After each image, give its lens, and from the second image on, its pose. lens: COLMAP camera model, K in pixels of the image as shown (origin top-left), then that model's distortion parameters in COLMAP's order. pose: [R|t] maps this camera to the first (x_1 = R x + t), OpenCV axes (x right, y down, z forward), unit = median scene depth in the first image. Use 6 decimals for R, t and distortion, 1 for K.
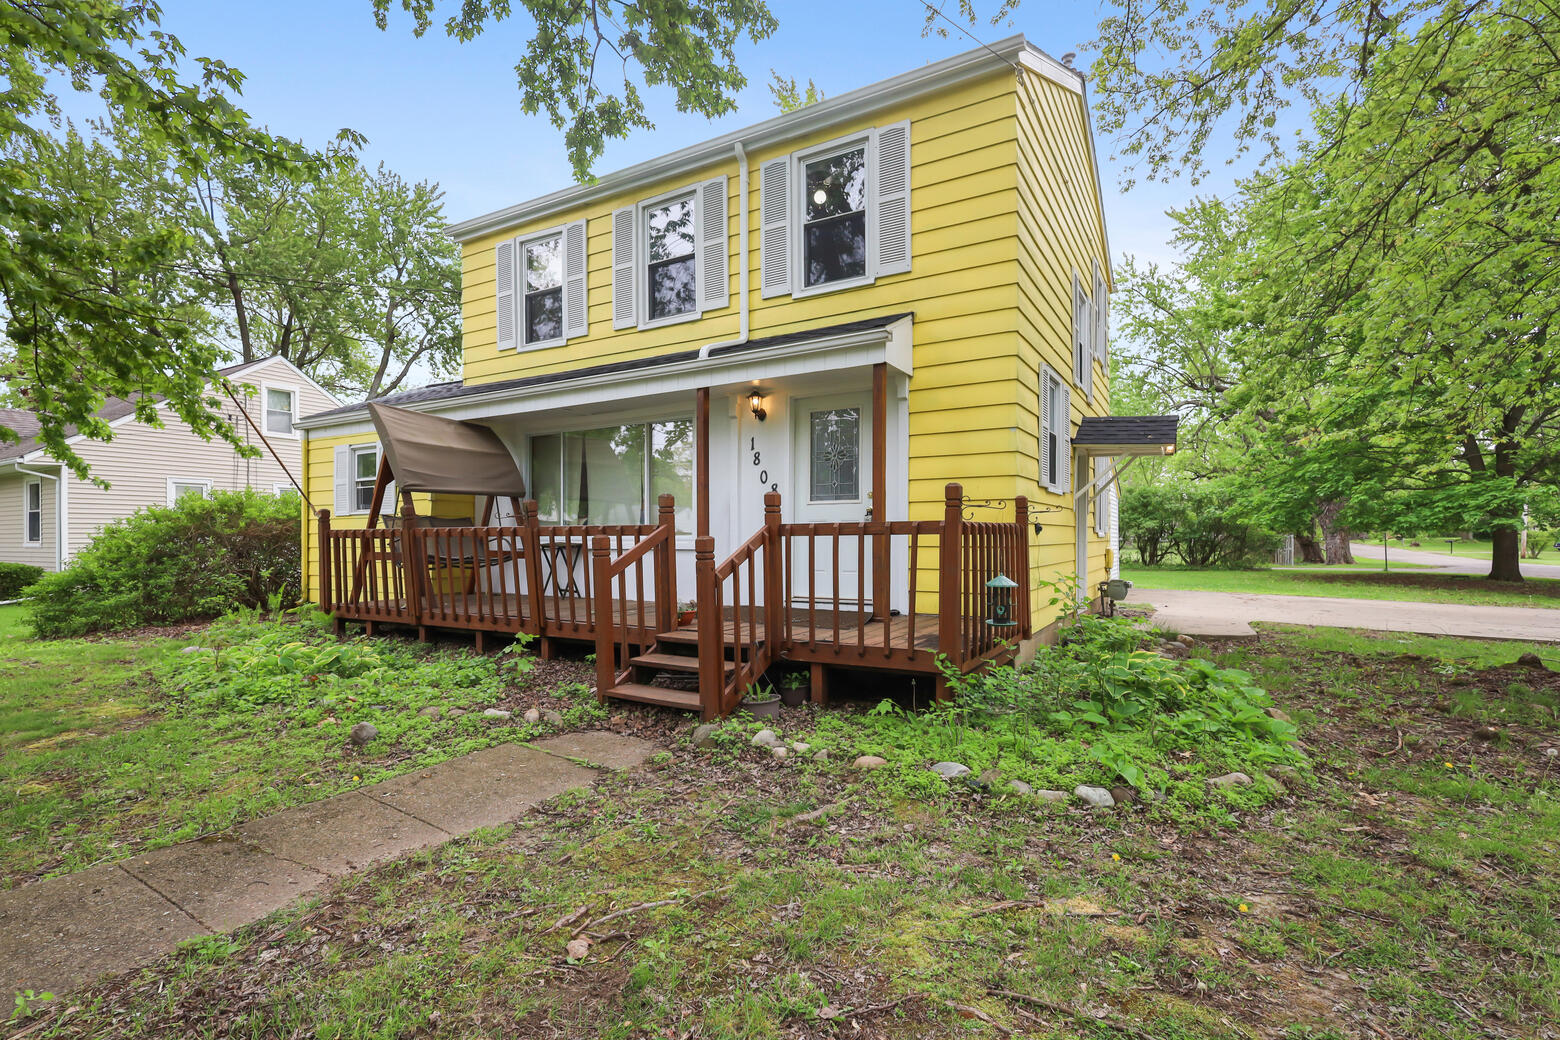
lens RADIAL K [[728.6, 0, 724.0], [0, 728.6, 533.7], [0, 0, 1]] dist [0.001329, -0.000079]
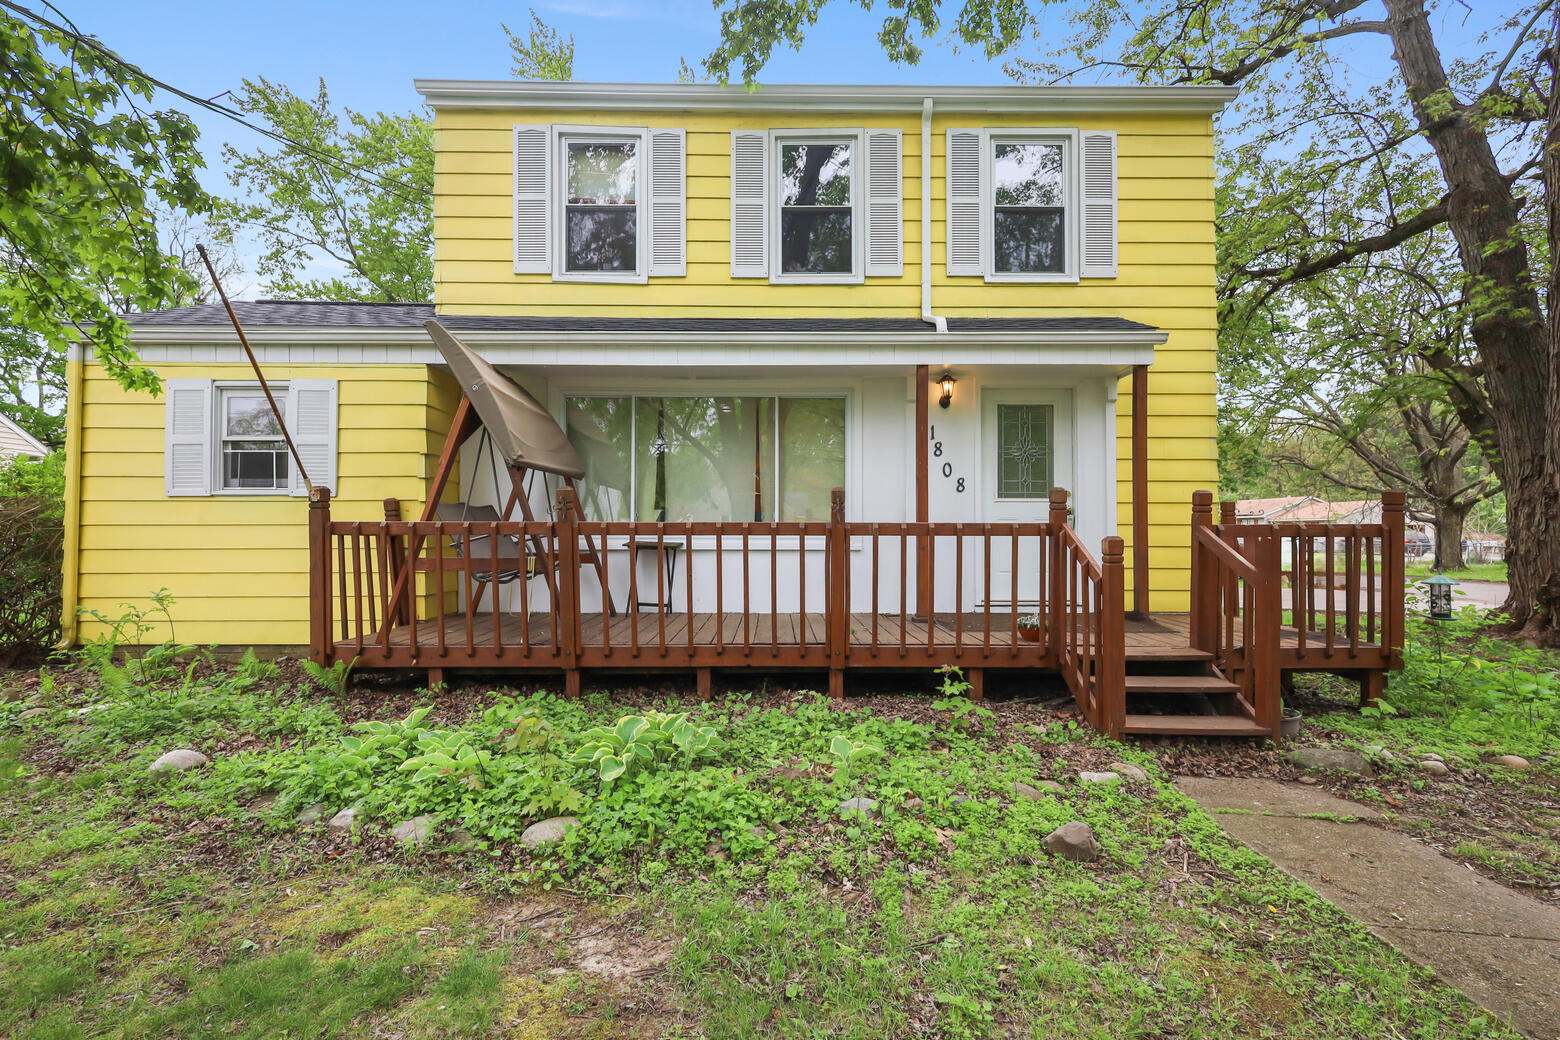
lens RADIAL K [[728.6, 0, 775.1], [0, 728.6, 522.1], [0, 0, 1]] dist [0.001329, -0.000079]
pose [[0.847709, 0.016234, 0.530213, -0.543354], [-0.005626, 0.999751, -0.021615, 0.006367], [-0.530432, 0.015340, 0.847589, 0.308815]]
